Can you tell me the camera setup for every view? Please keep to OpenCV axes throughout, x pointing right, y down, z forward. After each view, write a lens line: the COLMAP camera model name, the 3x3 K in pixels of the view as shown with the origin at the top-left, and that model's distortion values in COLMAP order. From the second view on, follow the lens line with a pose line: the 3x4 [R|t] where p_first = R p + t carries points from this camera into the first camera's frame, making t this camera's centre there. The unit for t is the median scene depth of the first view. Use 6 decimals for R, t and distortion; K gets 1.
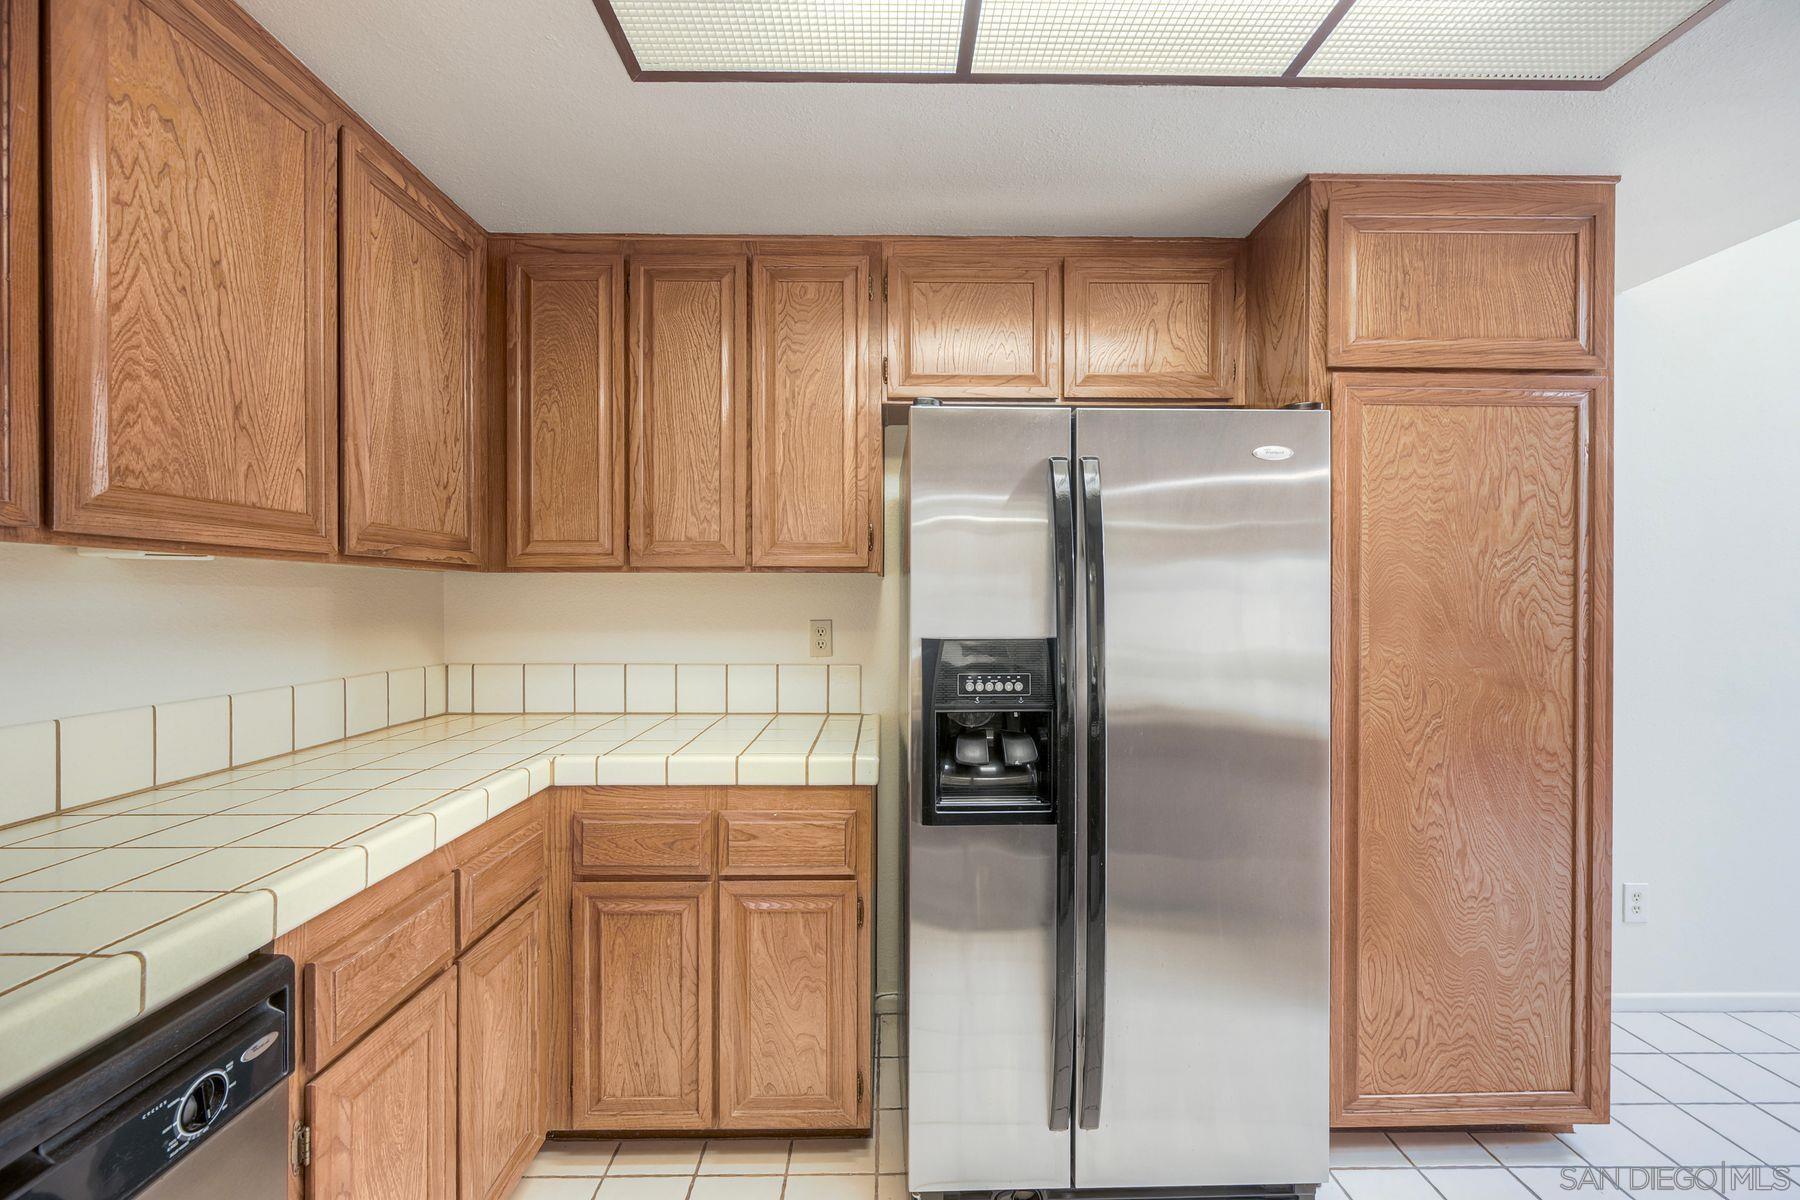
lens RADIAL K [[723.8, 0, 897.3], [0, 723.8, 602.9], [0, 0, 1]] dist [-0.000164, -0.000157]
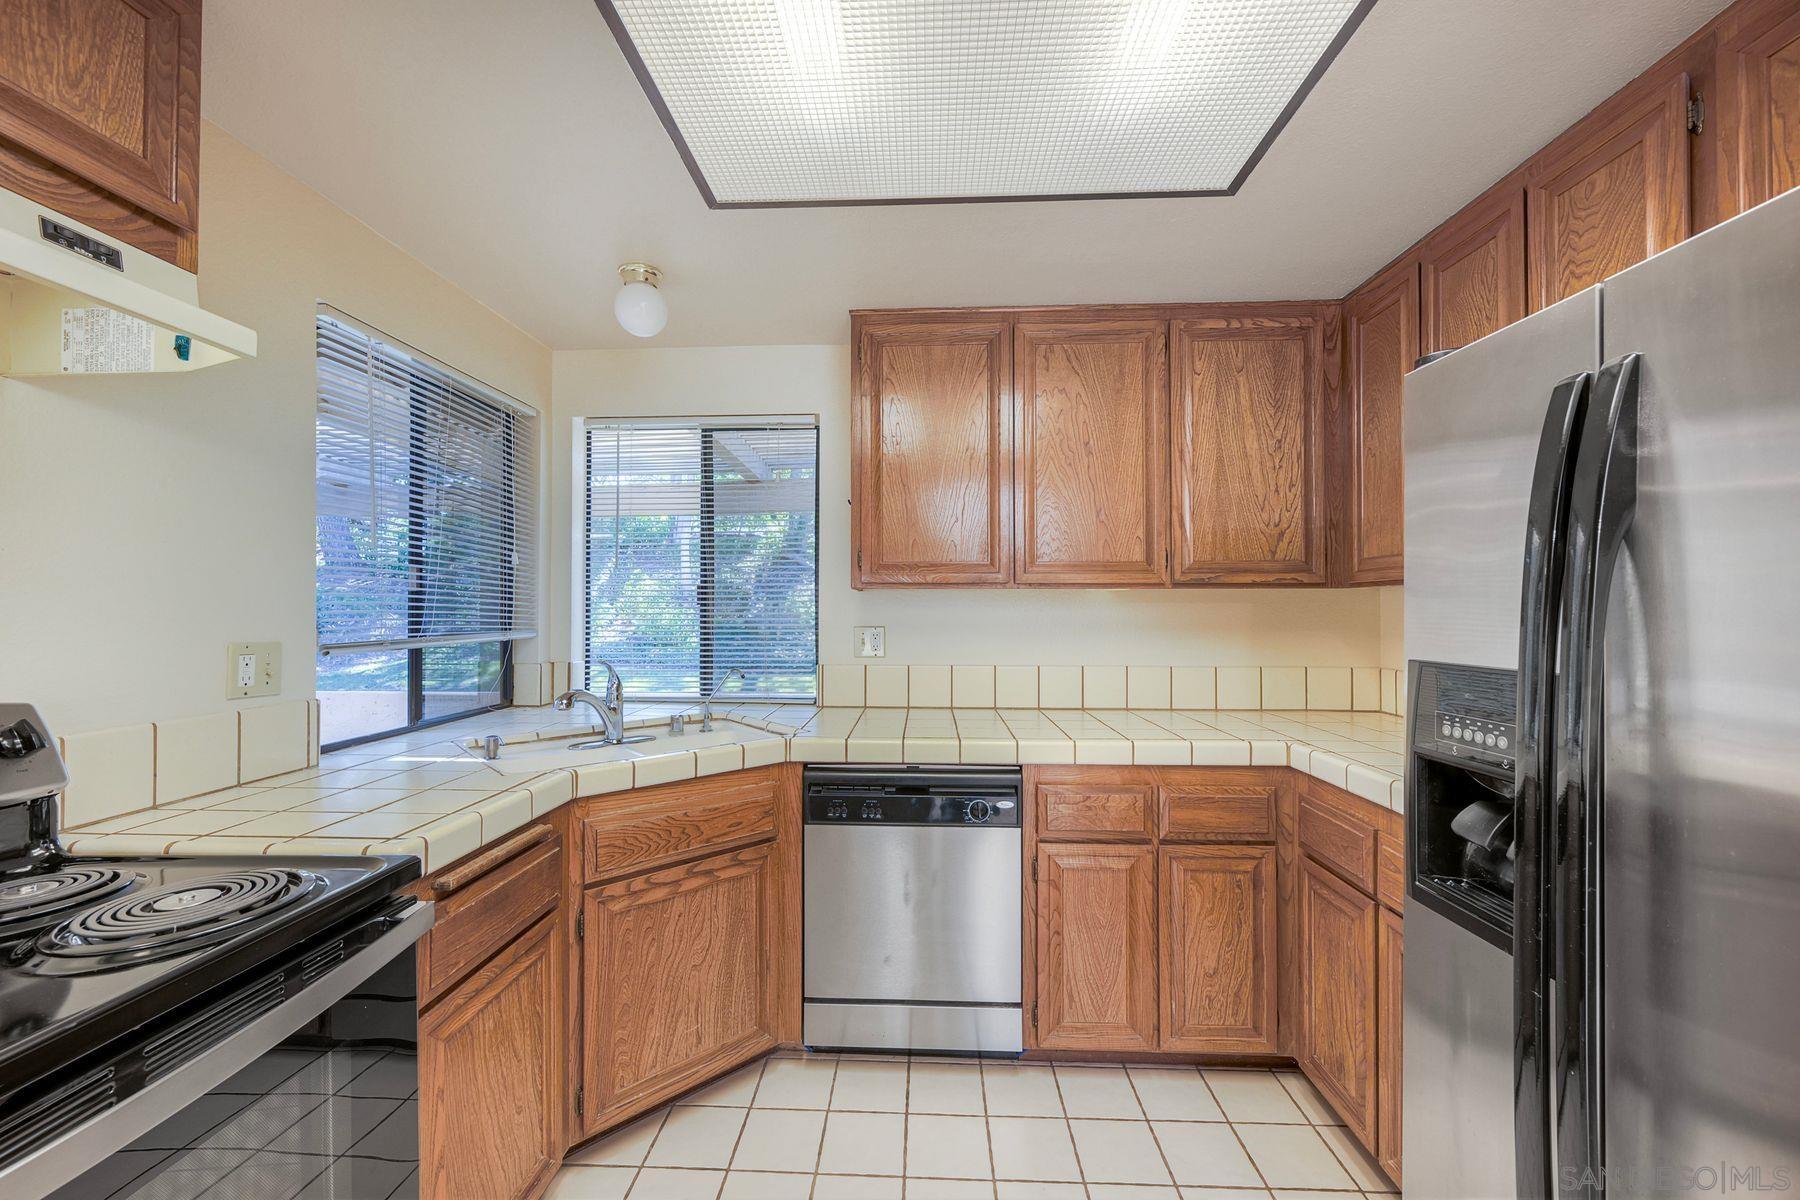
lens RADIAL K [[723.8, 0, 895.2], [0, 723.8, 604.3], [0, 0, 1]] dist [-0.000164, -0.000157]
pose [[-0.070607, -0.007894, -0.997473, 0.807560], [-0.007783, 0.999943, -0.007363, -0.002484], [0.997474, 0.007244, -0.070664, 0.450488]]
